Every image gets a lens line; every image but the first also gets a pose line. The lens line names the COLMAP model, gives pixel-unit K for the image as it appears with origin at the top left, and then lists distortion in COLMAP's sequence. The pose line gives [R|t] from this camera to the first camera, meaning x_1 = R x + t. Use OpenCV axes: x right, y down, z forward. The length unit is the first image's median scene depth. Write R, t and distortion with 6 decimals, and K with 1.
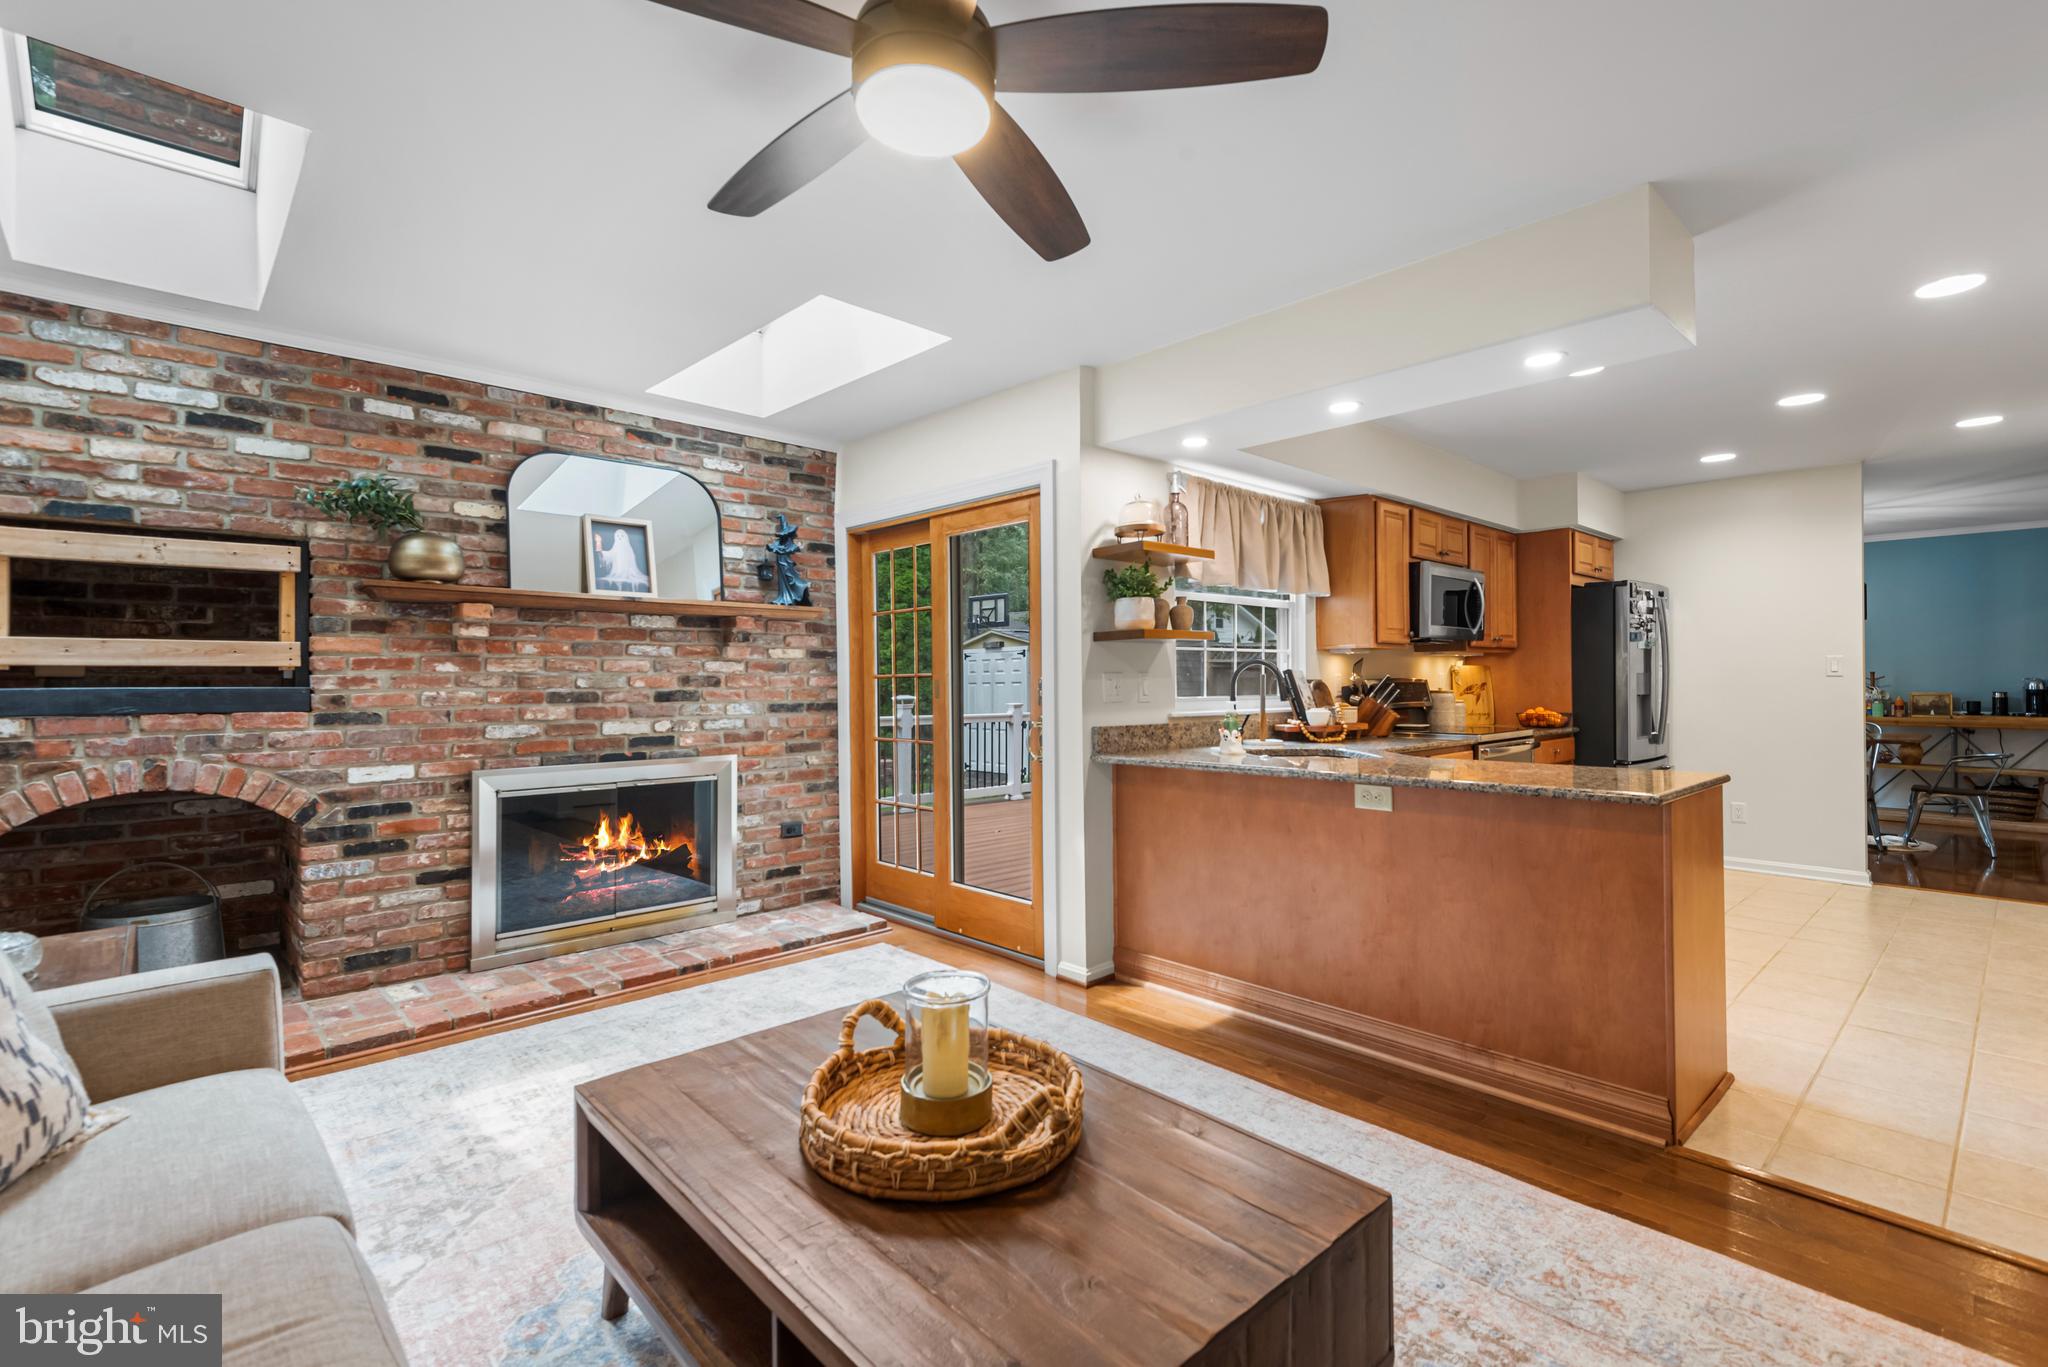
lens RADIAL K [[921.9, 0, 1018.7], [0, 921.9, 674.5], [0, 0, 1]] dist [0.018365, -0.005385]
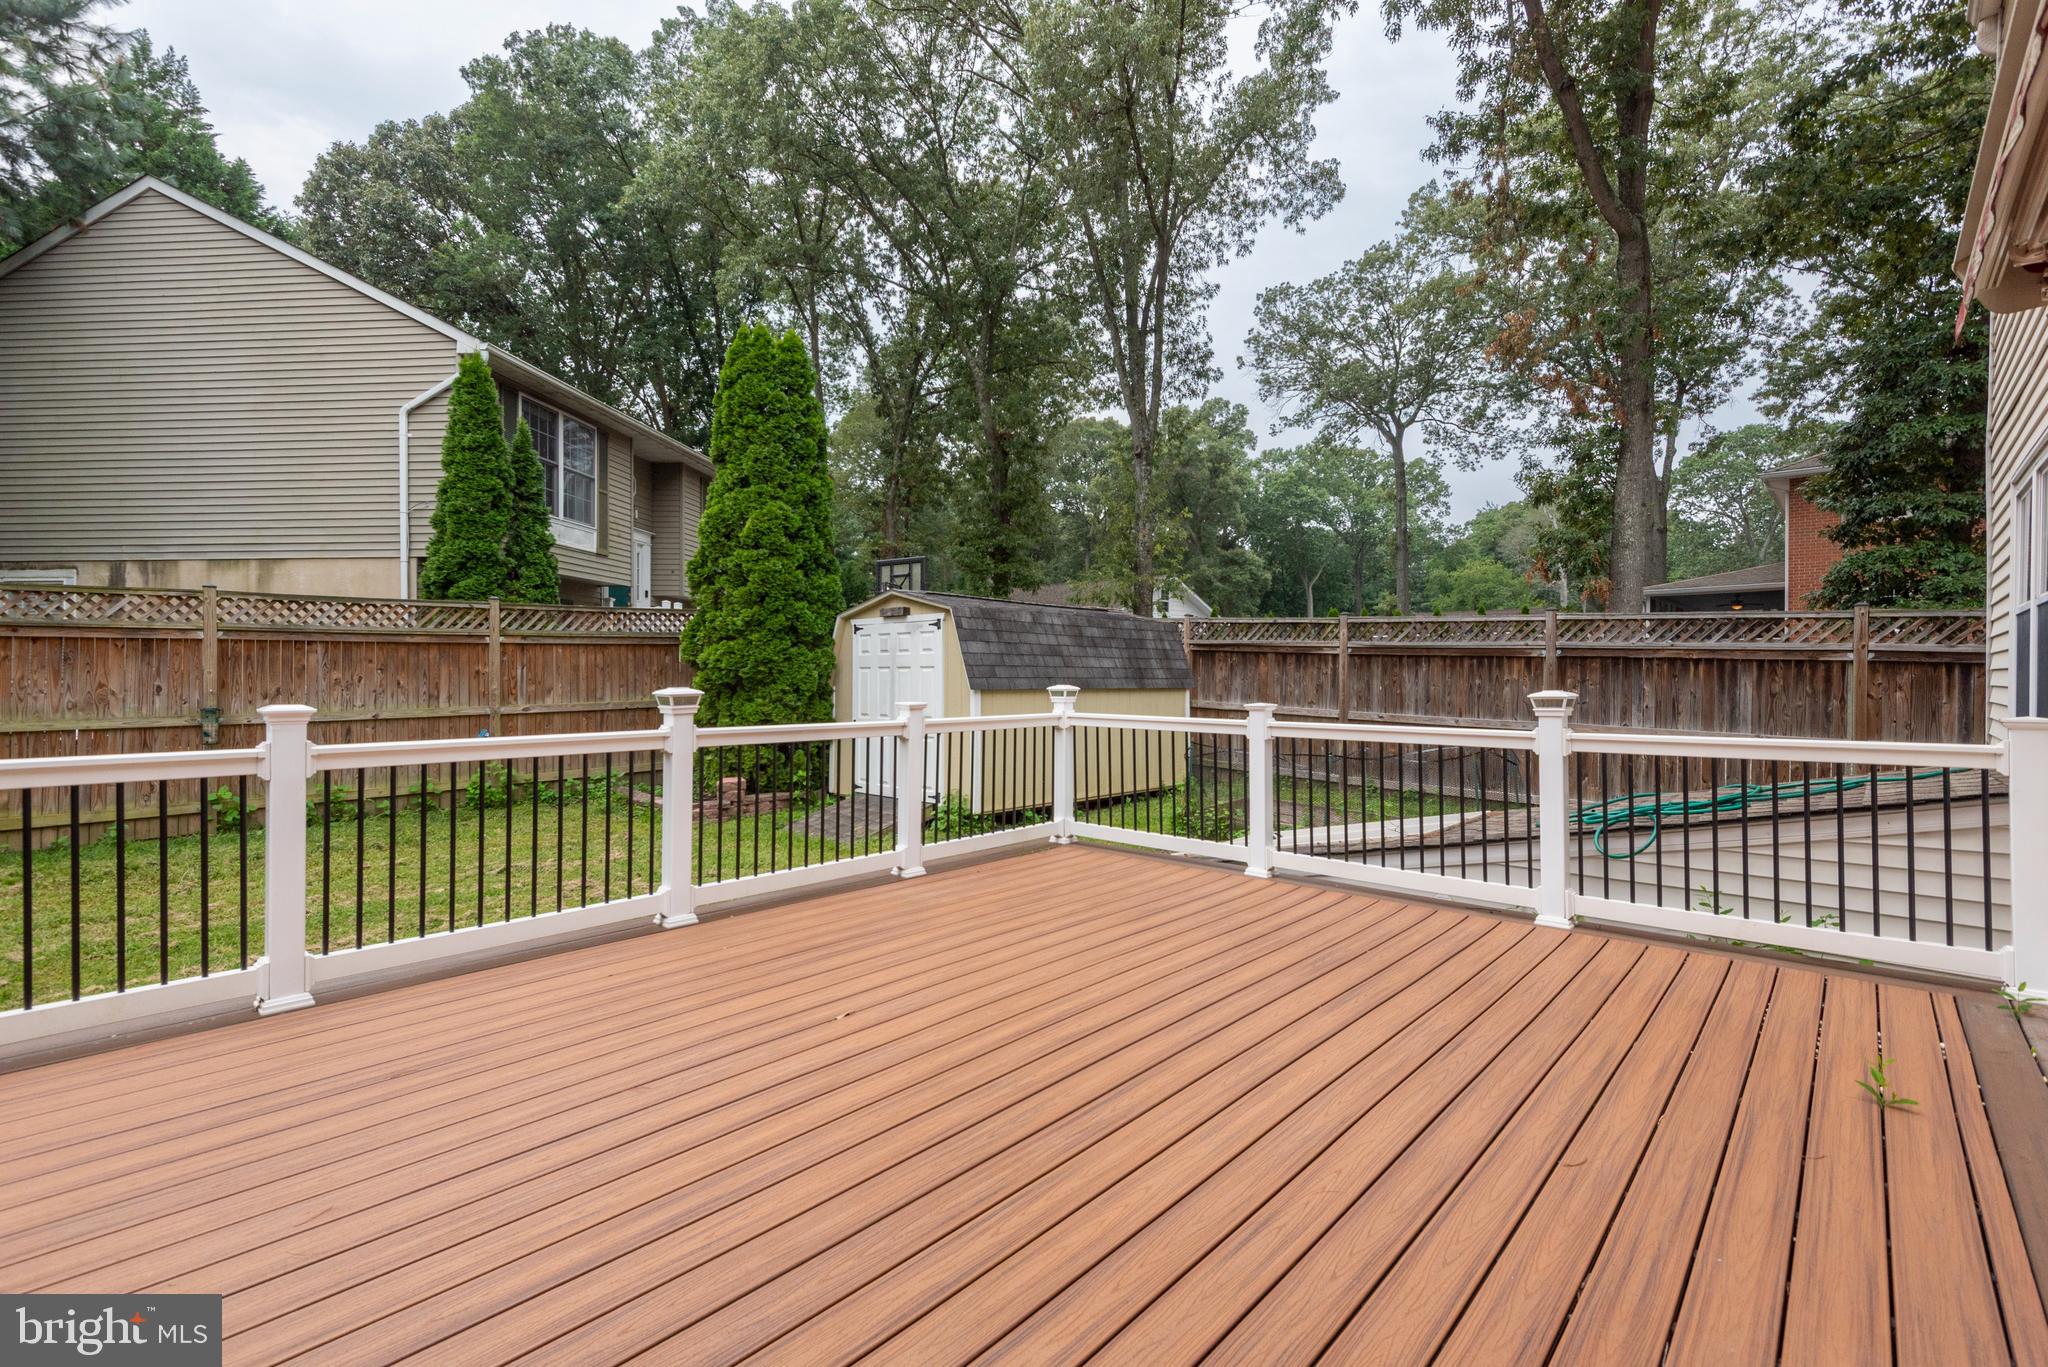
lens RADIAL K [[921.9, 0, 1016.0], [0, 921.9, 673.8], [0, 0, 1]] dist [0.018365, -0.005385]
pose [[0.997110, 0.011305, 0.075121, 0.040308], [-0.012285, 0.999845, 0.012591, 0.014869], [-0.074967, -0.013478, 0.997095, 1.047926]]
